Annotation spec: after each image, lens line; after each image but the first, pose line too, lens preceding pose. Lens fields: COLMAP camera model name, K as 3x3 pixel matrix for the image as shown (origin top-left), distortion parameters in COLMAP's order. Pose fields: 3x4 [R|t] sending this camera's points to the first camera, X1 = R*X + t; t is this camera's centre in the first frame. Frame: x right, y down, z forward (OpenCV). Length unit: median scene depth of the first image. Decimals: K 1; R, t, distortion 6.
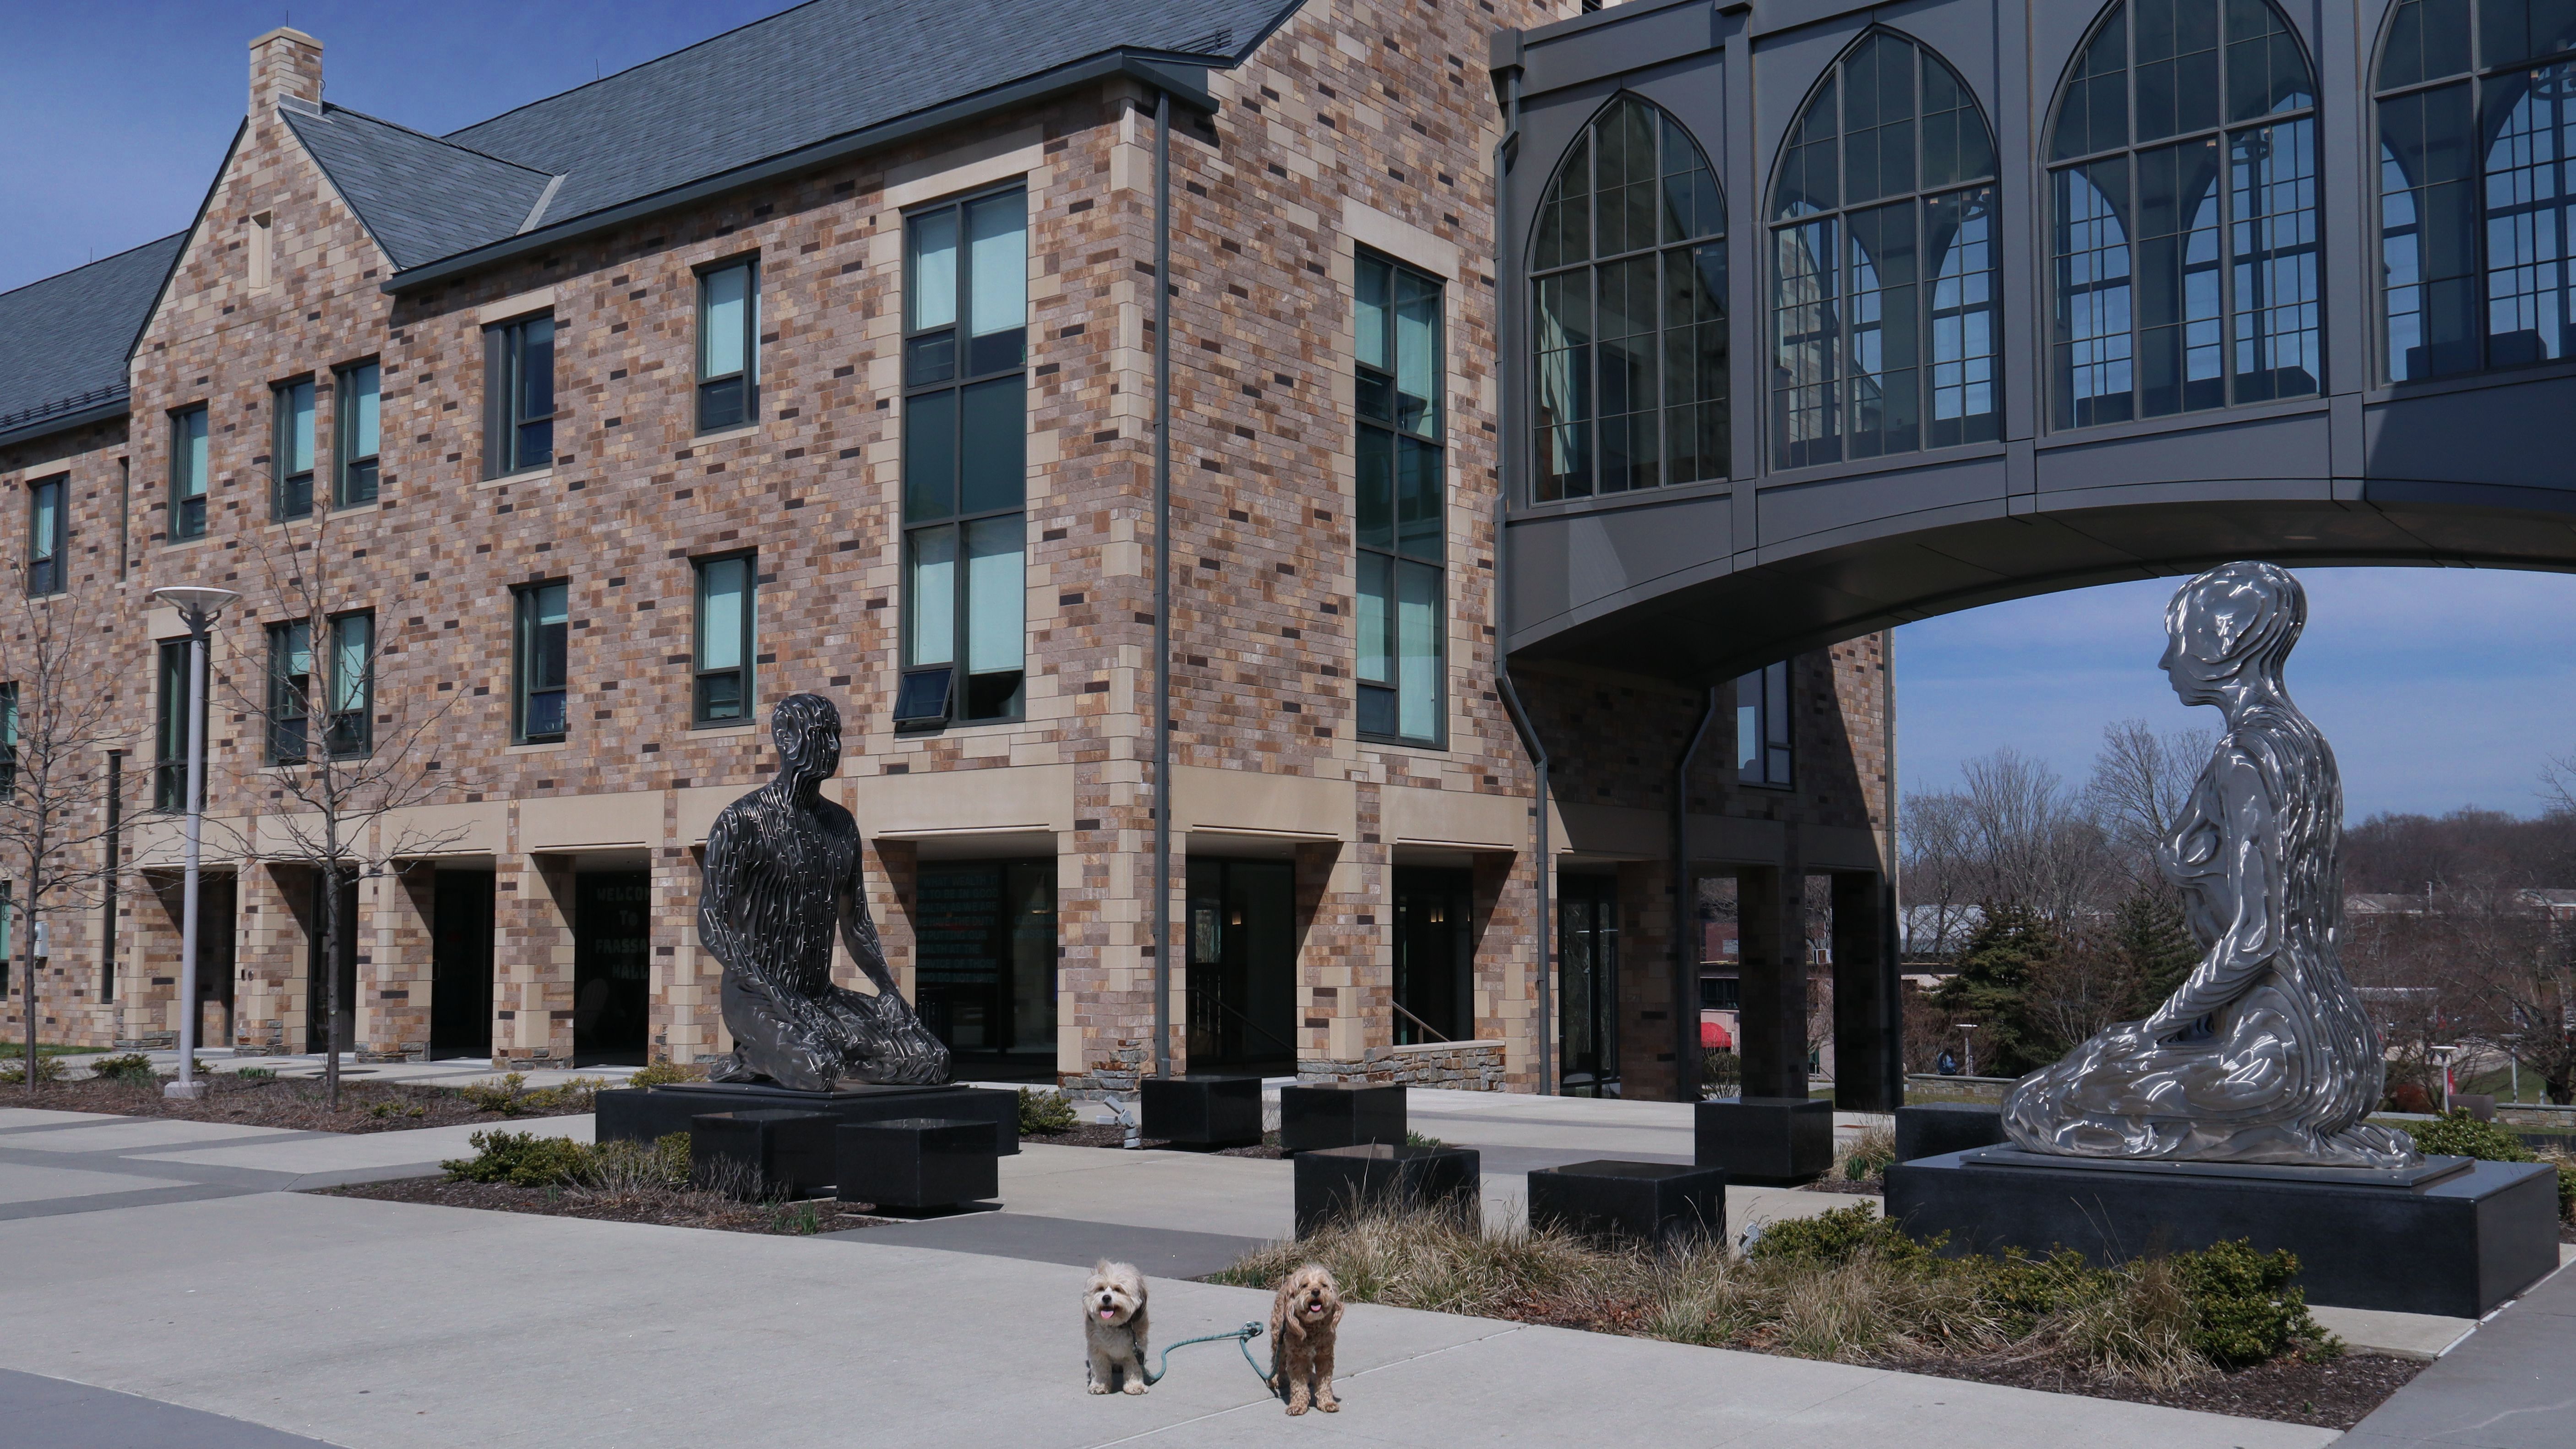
lens RADIAL K [[2319.0, 0, 1244.9], [0, 2319.0, 776.4], [0, 0, 1]] dist [0.016237, 0.065399]
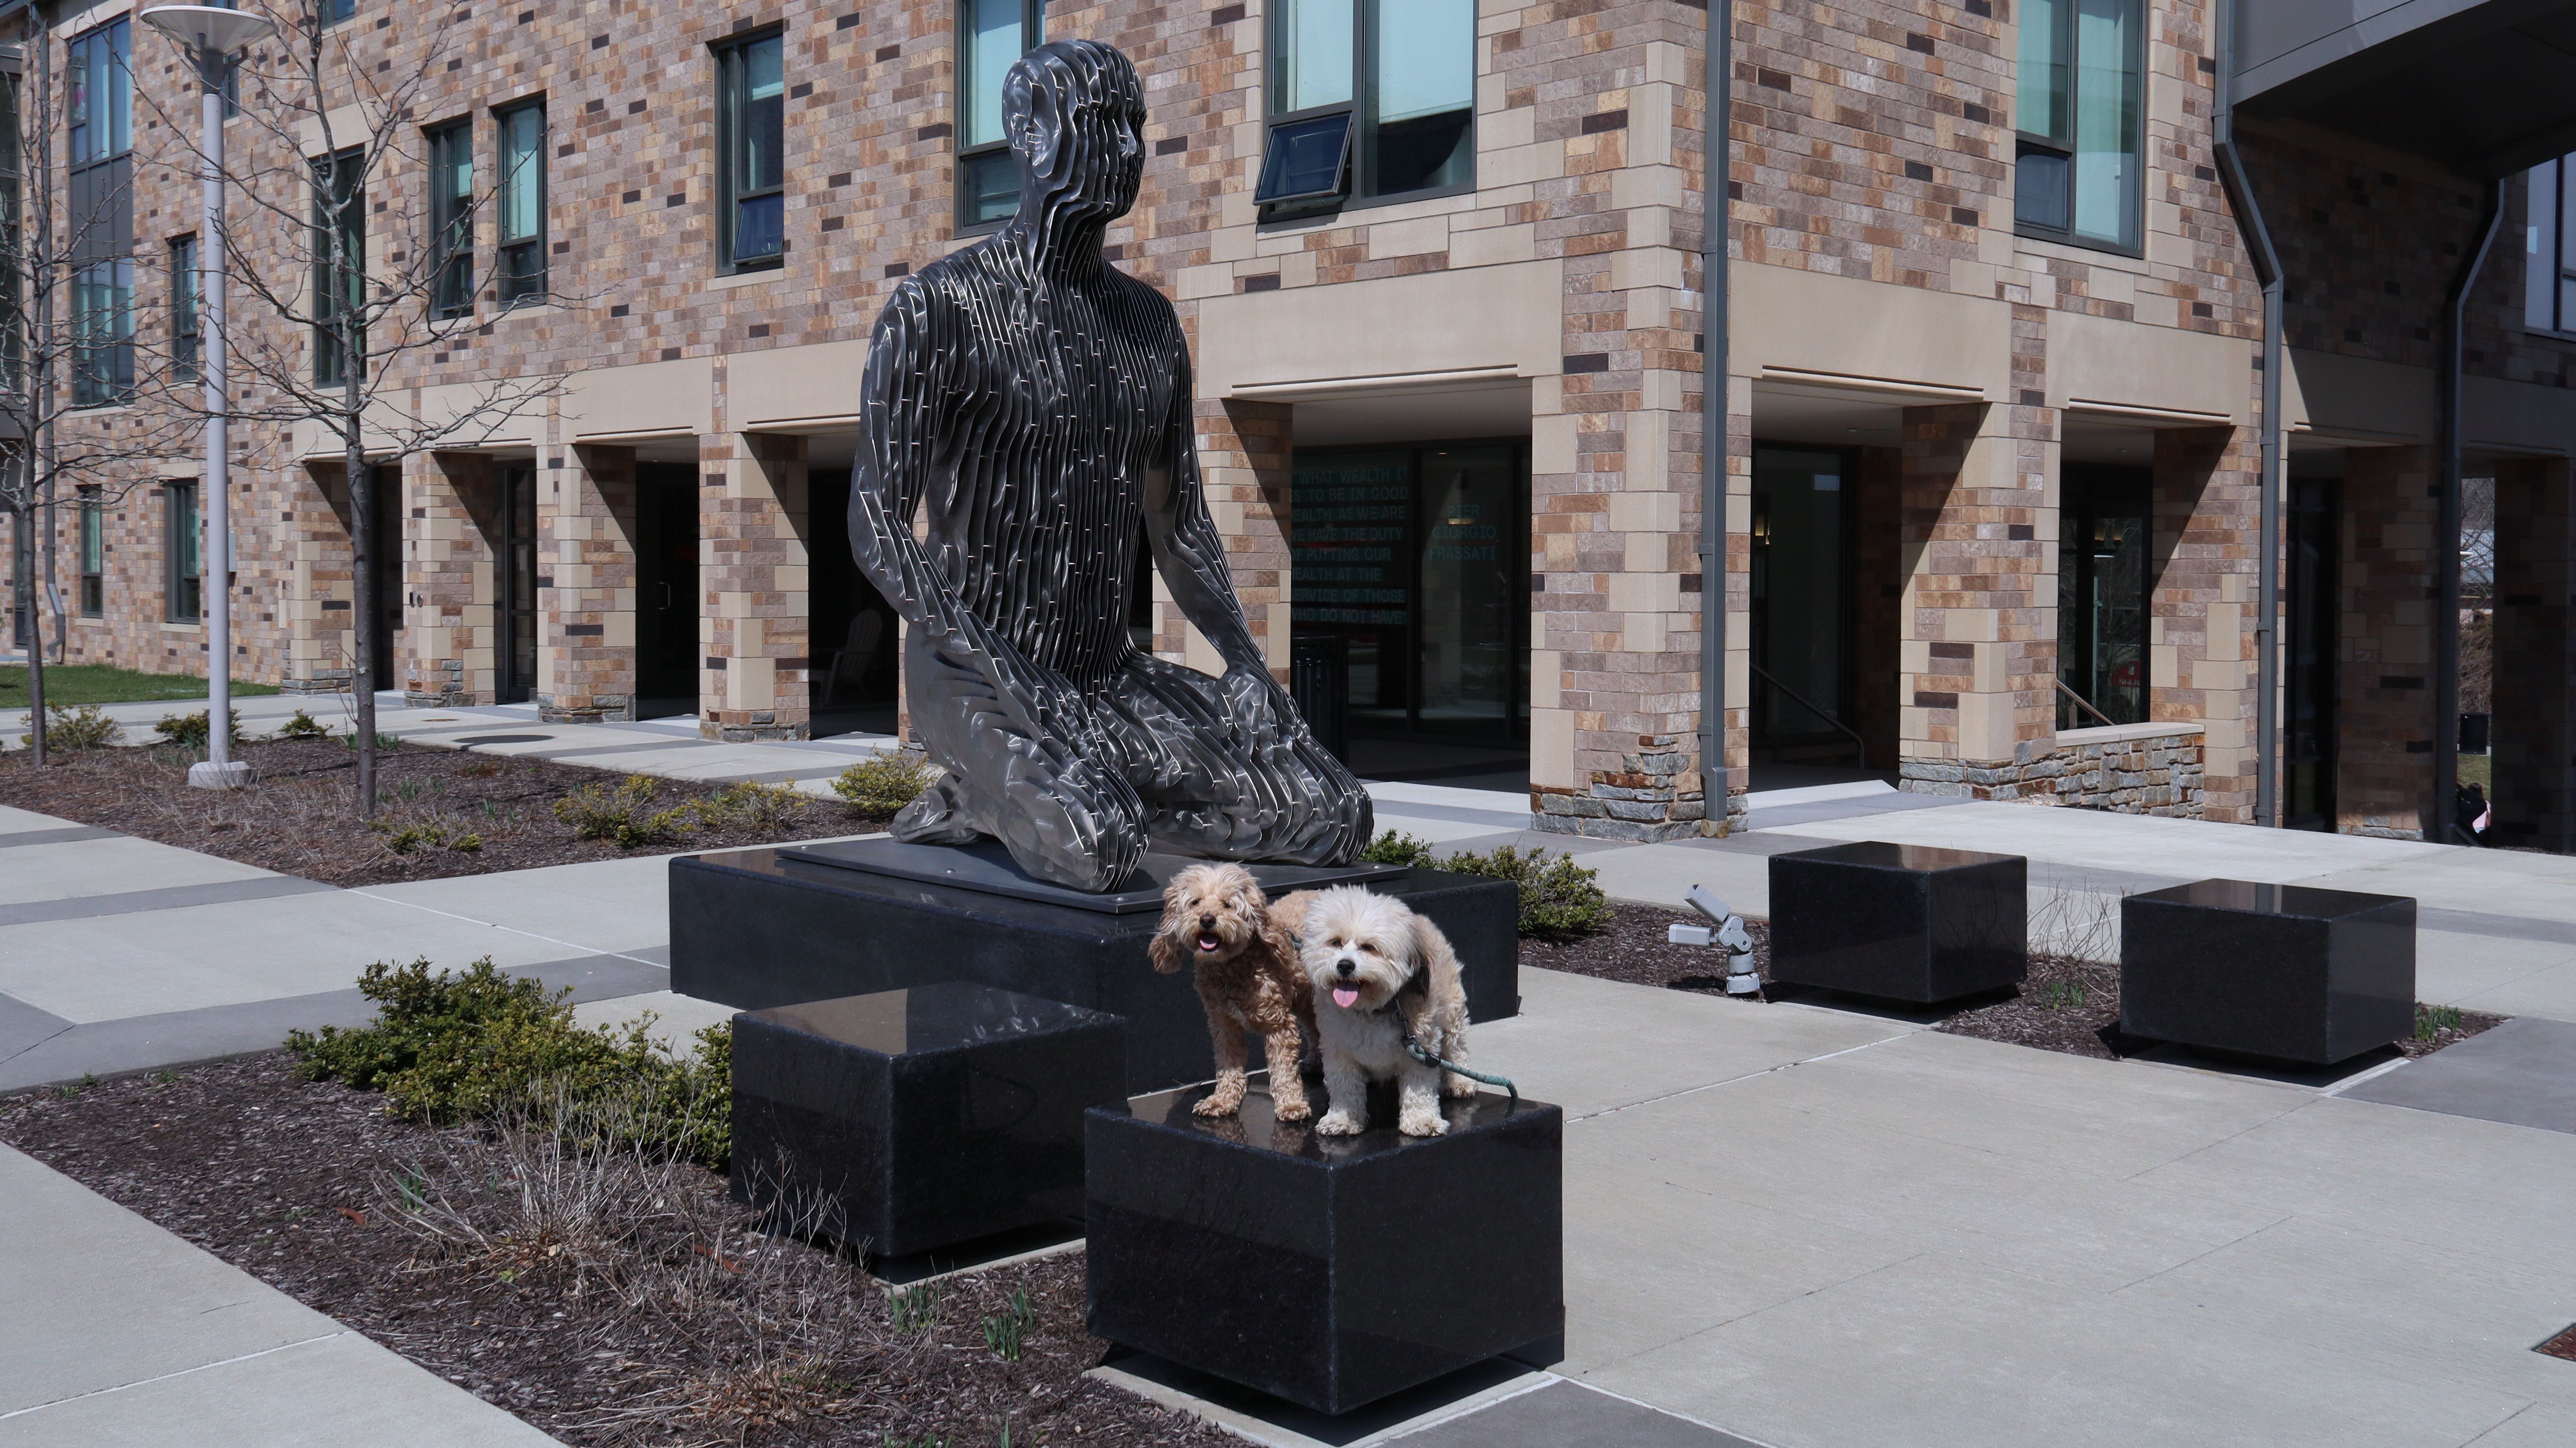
lens RADIAL K [[2318.7, 0, 1244.9], [0, 2318.7, 775.9], [0, 0, 1]] dist [0.016237, 0.065399]
pose [[0.987806, 0.021109, -0.154254, -0.051232], [0.004063, 0.986933, 0.161079, 0.024387], [0.155639, -0.159742, 0.974812, 0.342714]]
